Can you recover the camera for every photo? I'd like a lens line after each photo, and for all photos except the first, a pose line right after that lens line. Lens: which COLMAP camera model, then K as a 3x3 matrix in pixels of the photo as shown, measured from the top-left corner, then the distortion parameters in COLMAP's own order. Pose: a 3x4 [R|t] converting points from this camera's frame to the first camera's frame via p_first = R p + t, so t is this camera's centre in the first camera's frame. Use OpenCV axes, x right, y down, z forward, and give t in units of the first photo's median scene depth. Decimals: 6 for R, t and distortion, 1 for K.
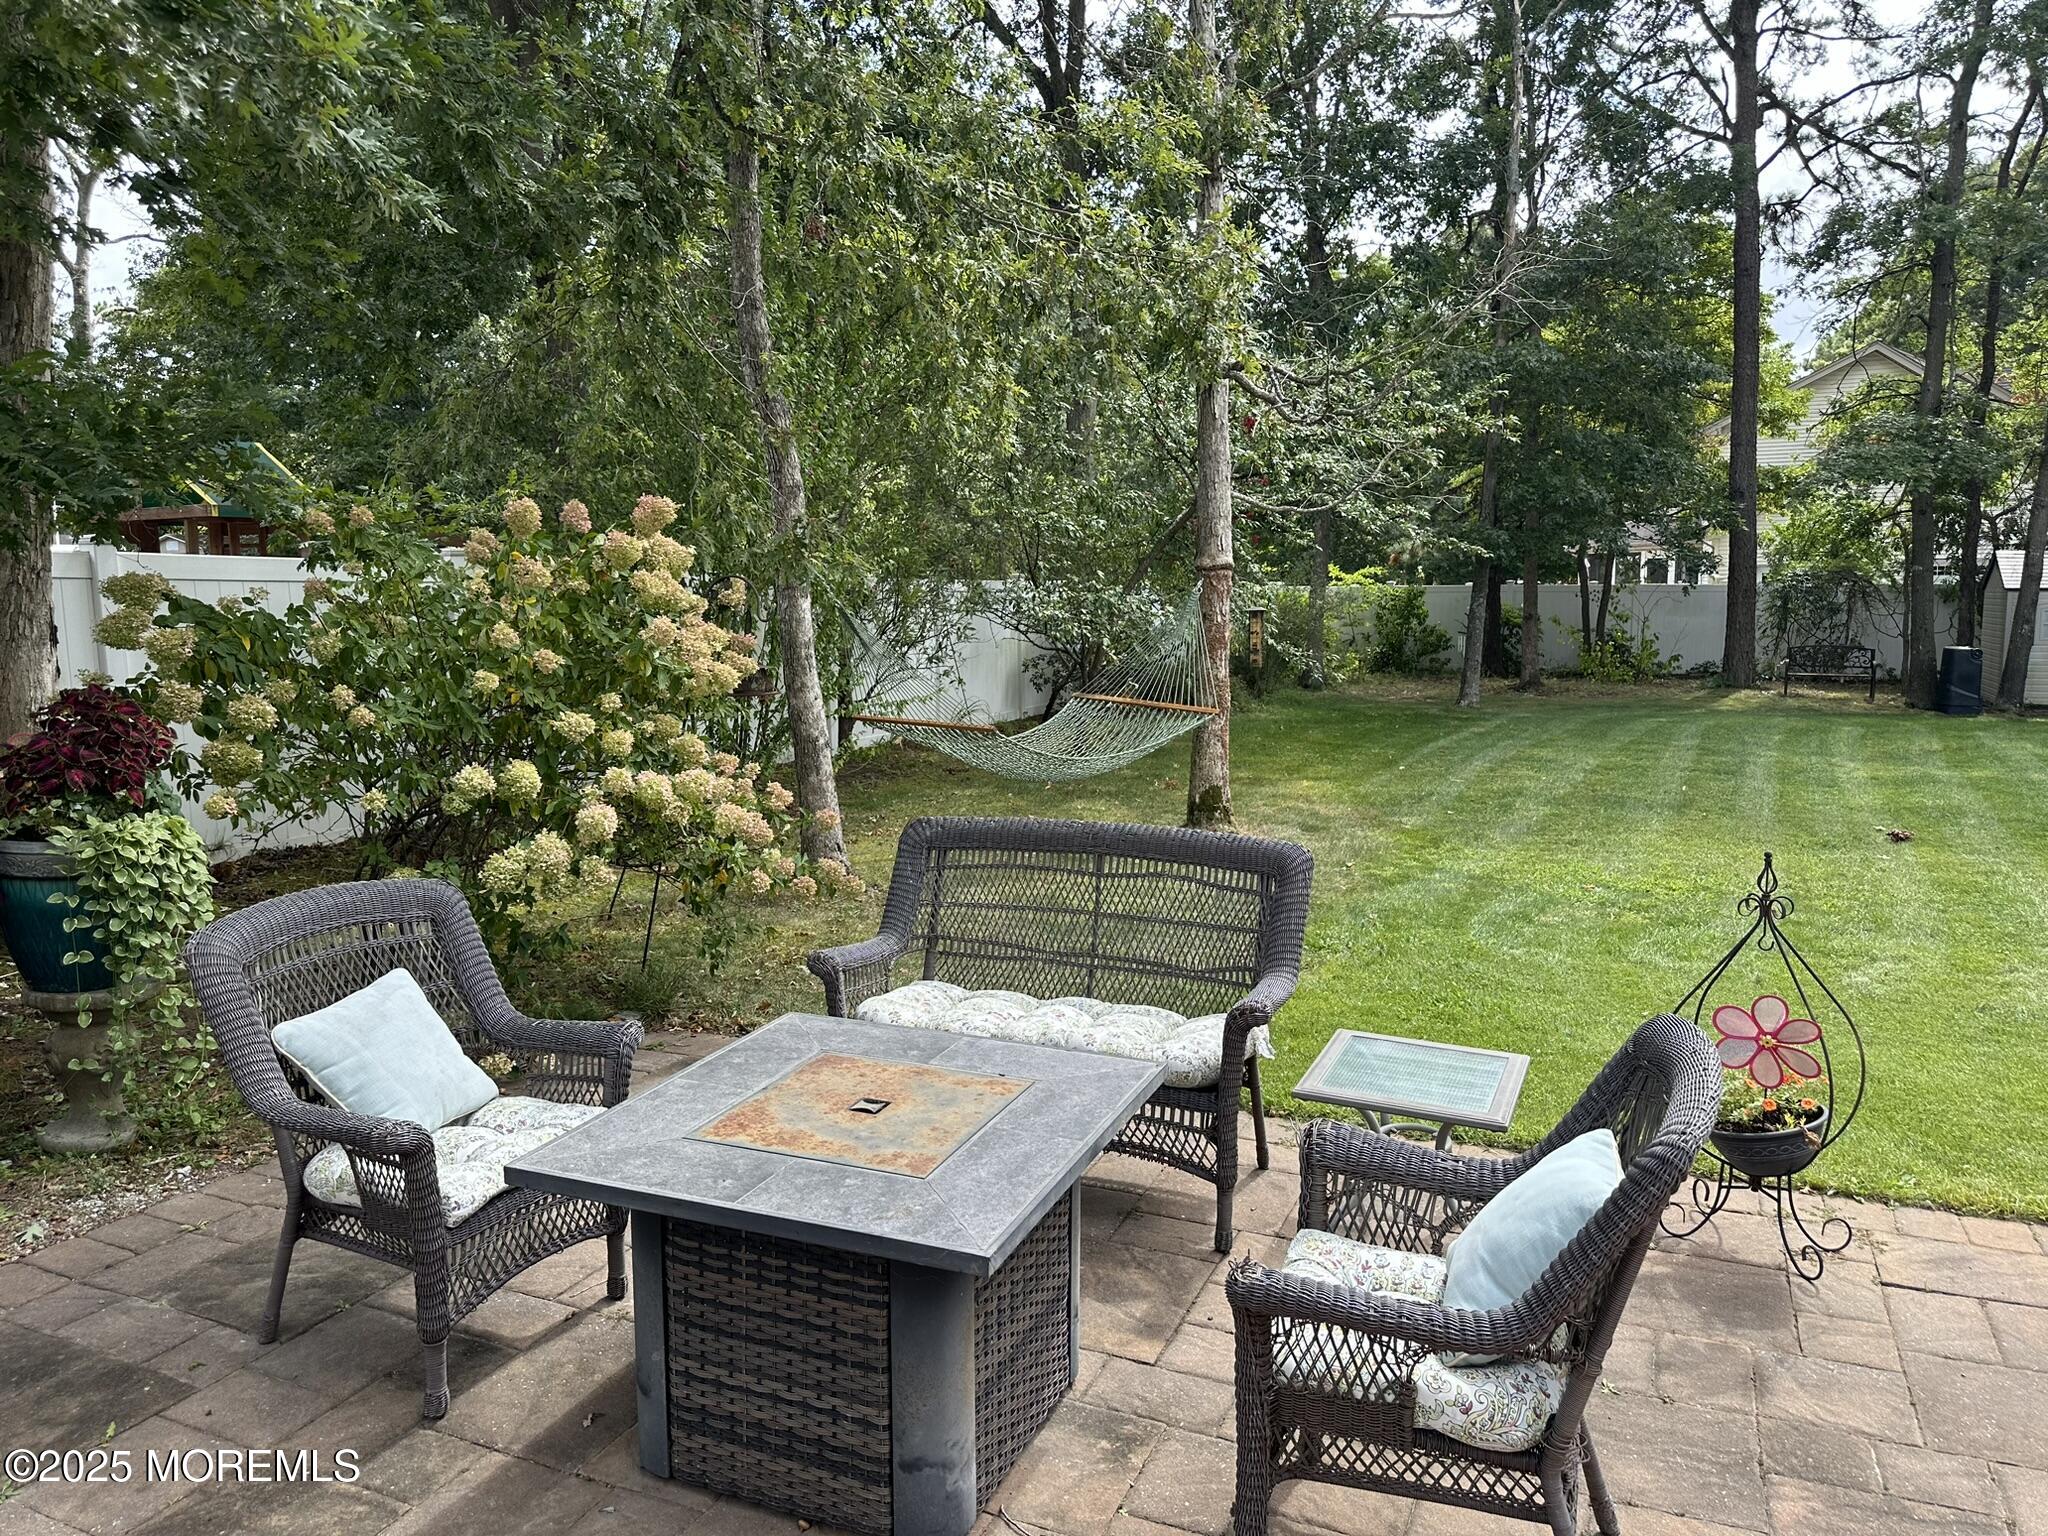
lens RADIAL K [[1445.0, 0, 1017.2], [0, 1445.0, 766.4], [0, 0, 1]] dist [0.041554, -0.013930]
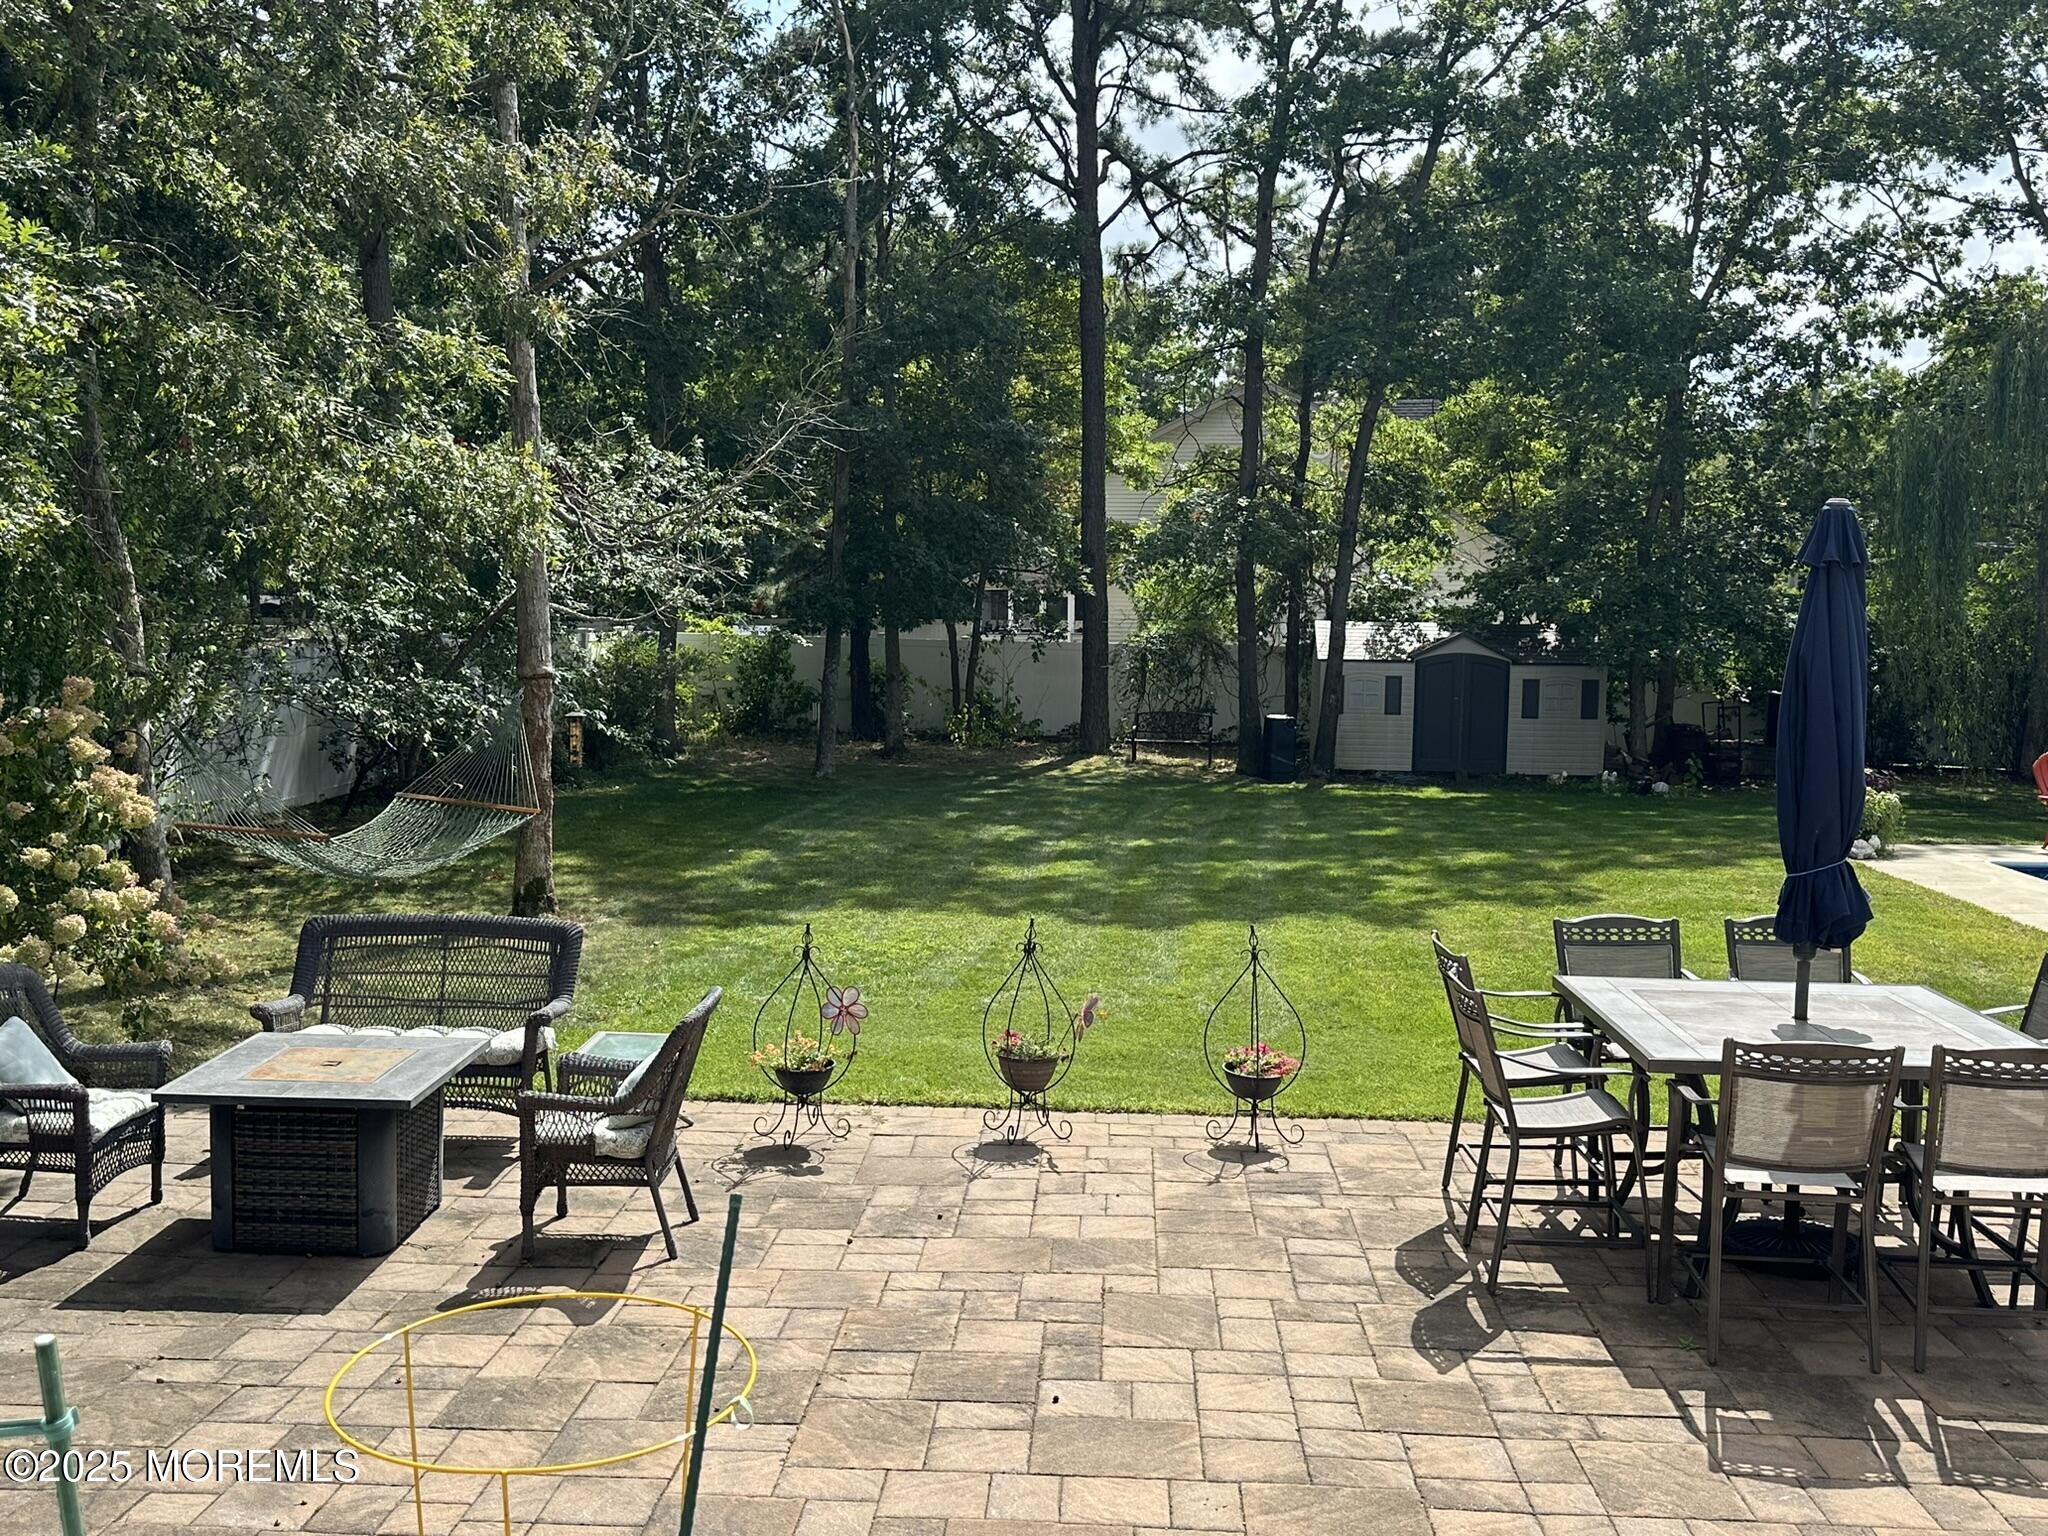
lens RADIAL K [[1946.8, 0, 1024.0], [0, 1946.8, 771.7], [0, 0, 1]] dist [0.042167, 0.000000]
pose [[0.932915, -0.011510, 0.359913, -0.039406], [0.023026, 0.999350, -0.027726, -0.013662], [-0.359361, 0.034153, 0.932574, -0.401003]]
